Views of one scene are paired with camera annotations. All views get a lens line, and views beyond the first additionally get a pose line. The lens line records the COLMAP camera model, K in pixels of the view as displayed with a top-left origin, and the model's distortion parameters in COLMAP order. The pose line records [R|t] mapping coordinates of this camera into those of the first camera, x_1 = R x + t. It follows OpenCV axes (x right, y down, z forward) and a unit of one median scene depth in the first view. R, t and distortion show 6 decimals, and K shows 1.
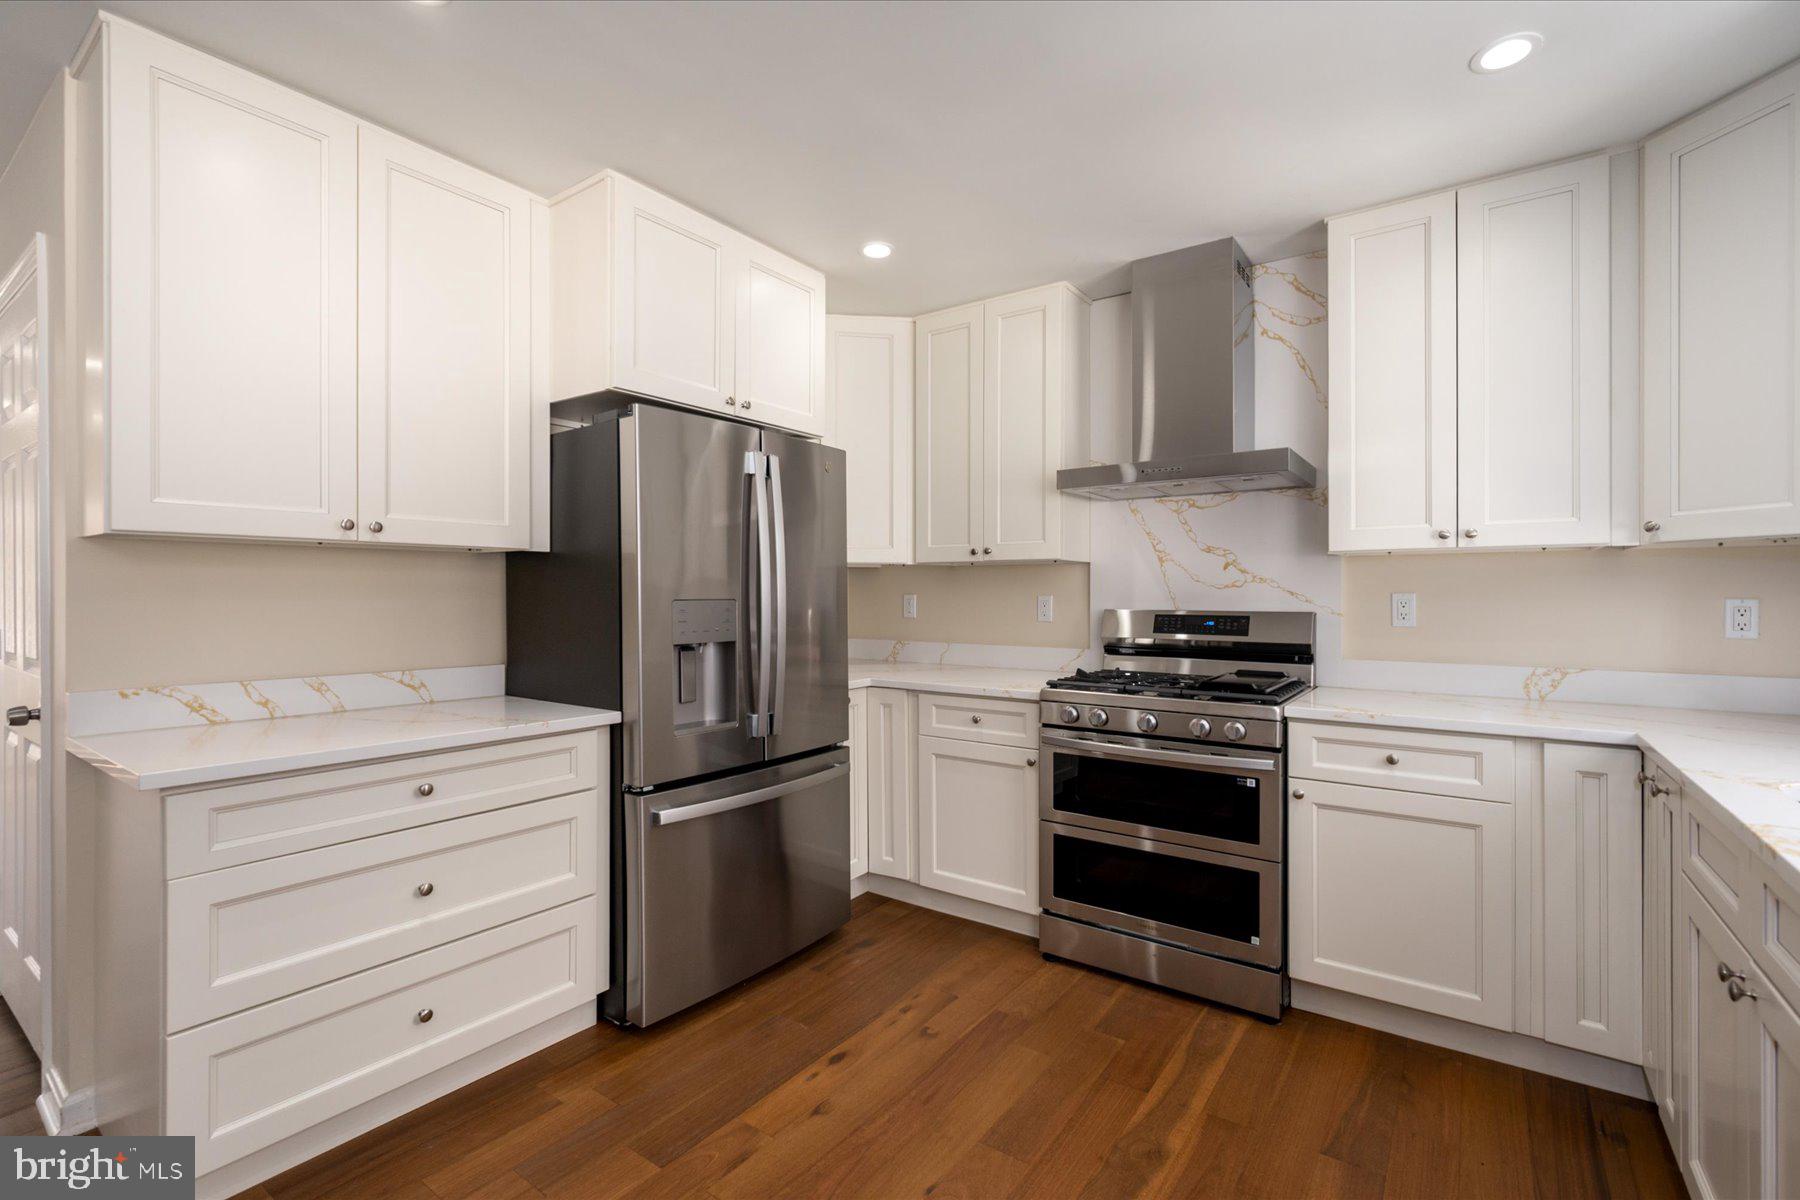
lens RADIAL K [[802.2, 0, 897.9], [0, 802.2, 593.7], [0, 0, 1]] dist [-0.004461, -0.000598]
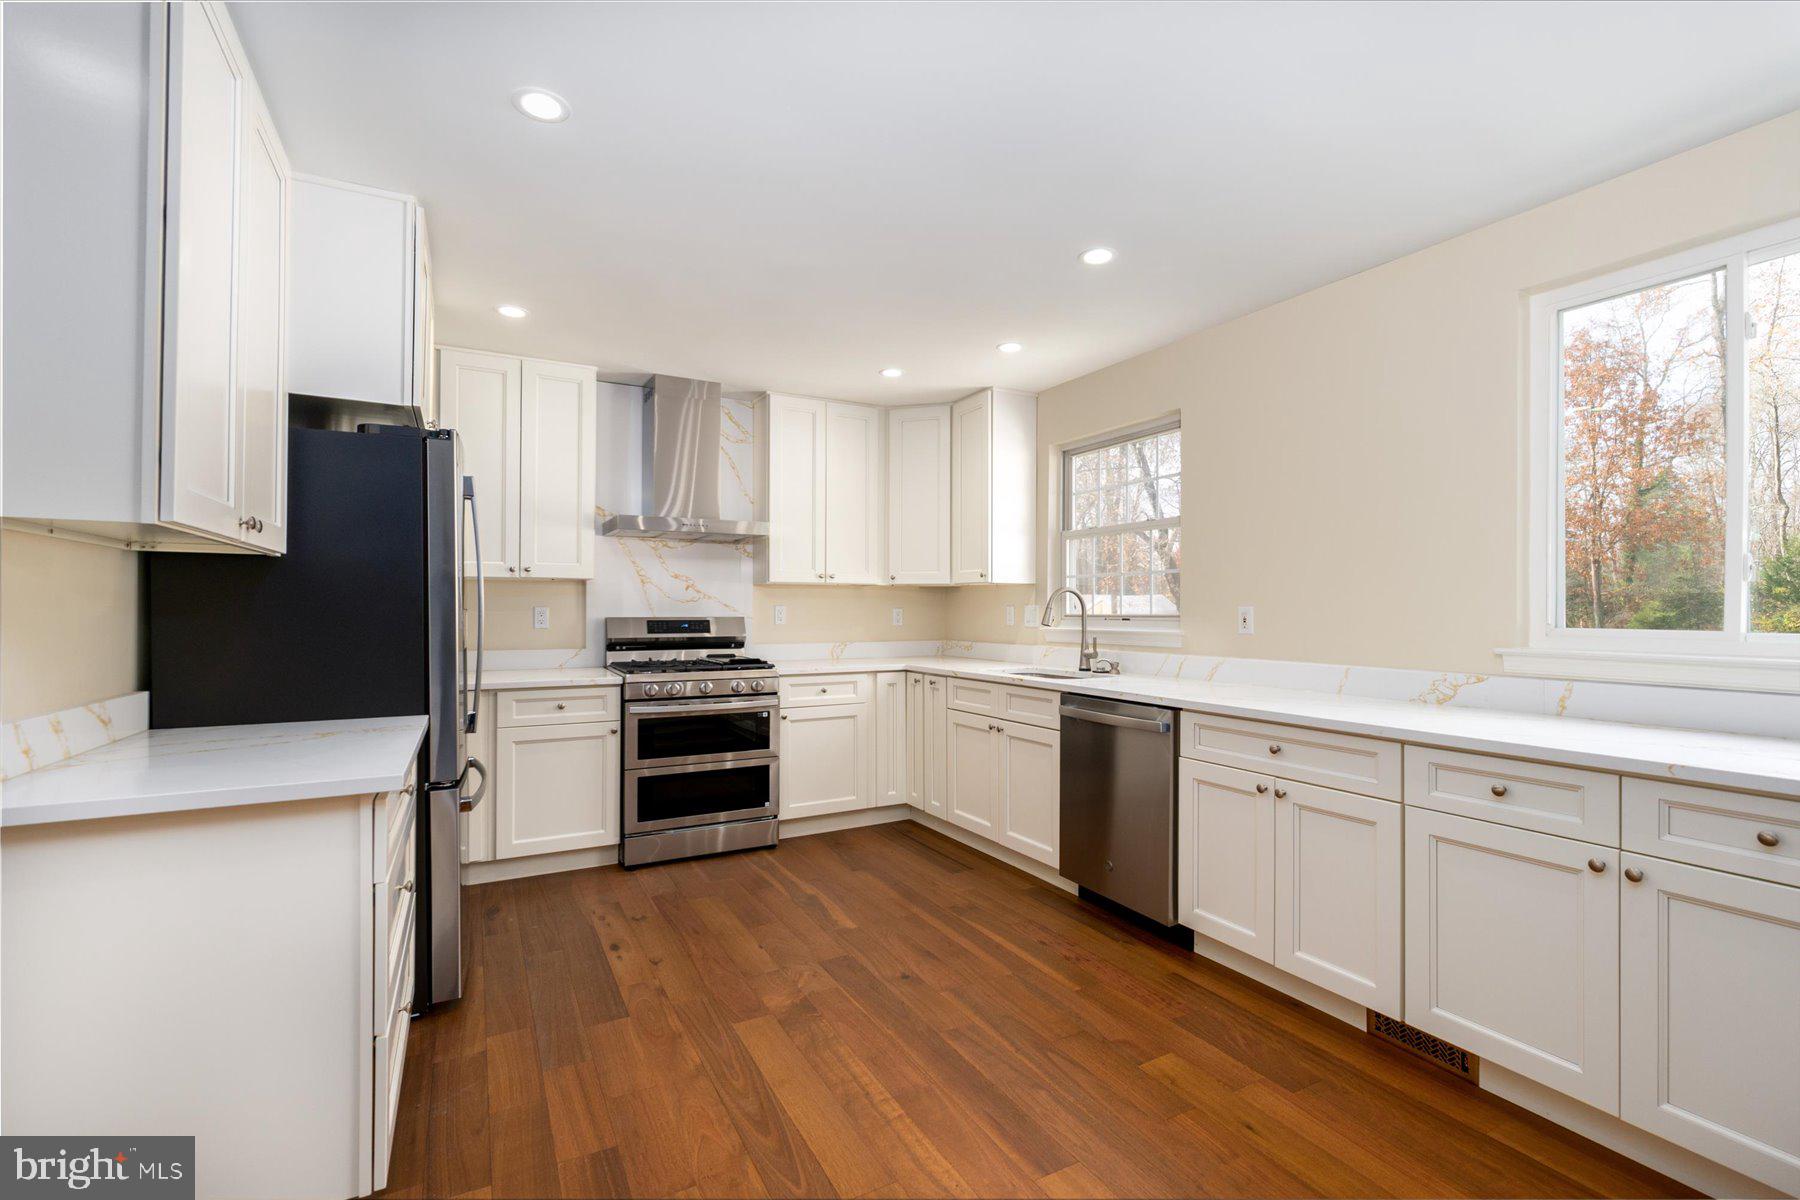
lens RADIAL K [[802.2, 0, 902.1], [0, 802.2, 605.7], [0, 0, 1]] dist [-0.004461, -0.000598]
pose [[0.429840, 0.005175, 0.902890, -0.925073], [-0.000494, 0.999985, -0.005496, 0.008548], [-0.902905, 0.001916, 0.429836, -0.017819]]
